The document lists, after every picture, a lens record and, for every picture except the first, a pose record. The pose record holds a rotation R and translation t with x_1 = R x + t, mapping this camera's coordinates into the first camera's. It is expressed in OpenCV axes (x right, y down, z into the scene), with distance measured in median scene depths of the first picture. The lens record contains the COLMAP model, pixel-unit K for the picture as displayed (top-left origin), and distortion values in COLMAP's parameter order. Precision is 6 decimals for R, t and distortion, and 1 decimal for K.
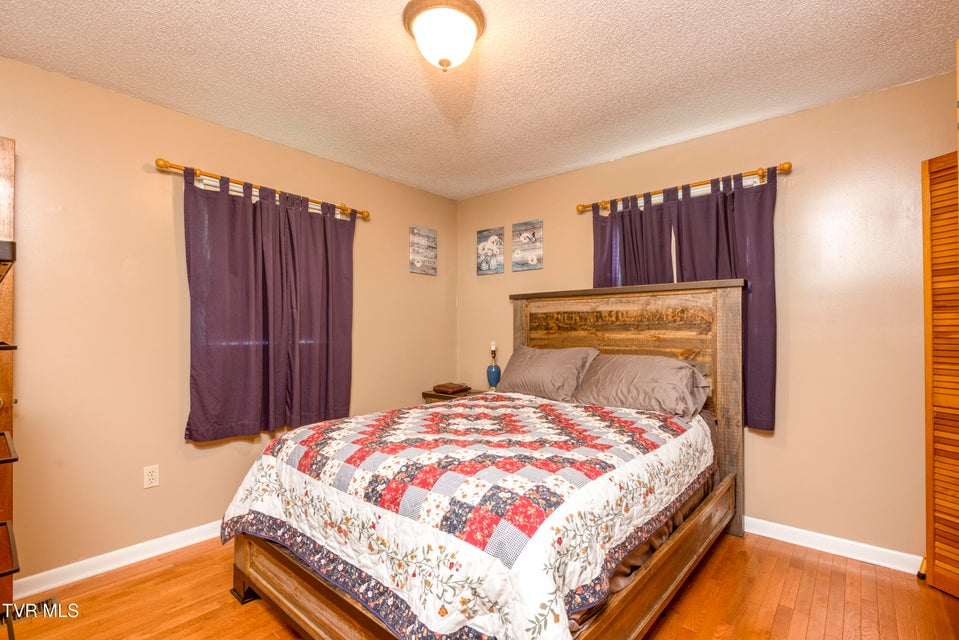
lens RADIAL K [[440.4, 0, 479.7], [0, 440.4, 324.6], [0, 0, 1]] dist [0.004931, -0.002862]
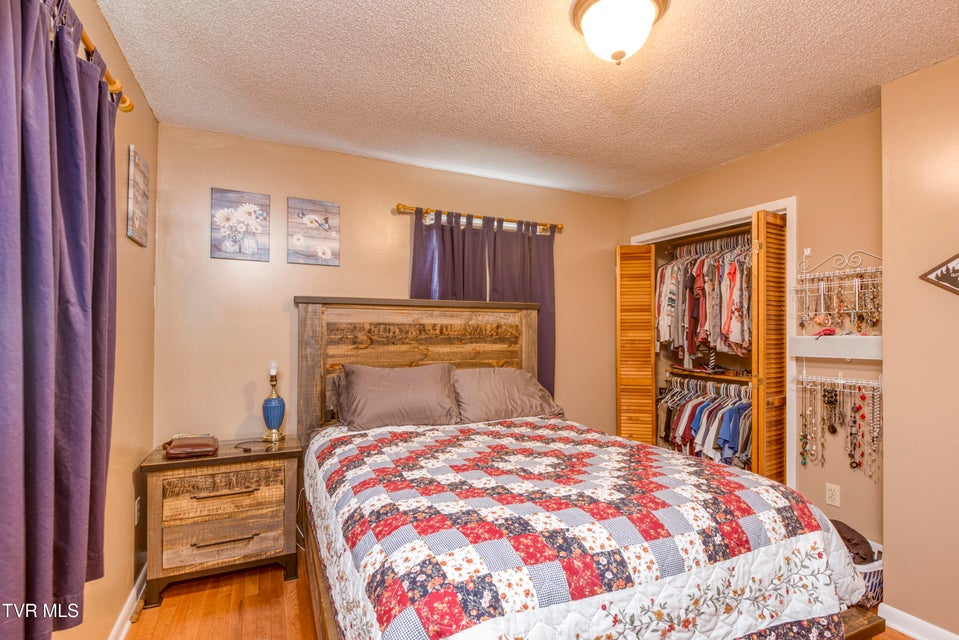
lens RADIAL K [[466.3, 0, 480.9], [0, 466.3, 326.5], [0, 0, 1]] dist [0.023619, -0.004361]
pose [[0.402009, 0.010450, 0.915576, -0.613113], [-0.016403, 0.999857, -0.004210, -0.023388], [-0.915489, -0.013325, 0.402123, 0.501817]]
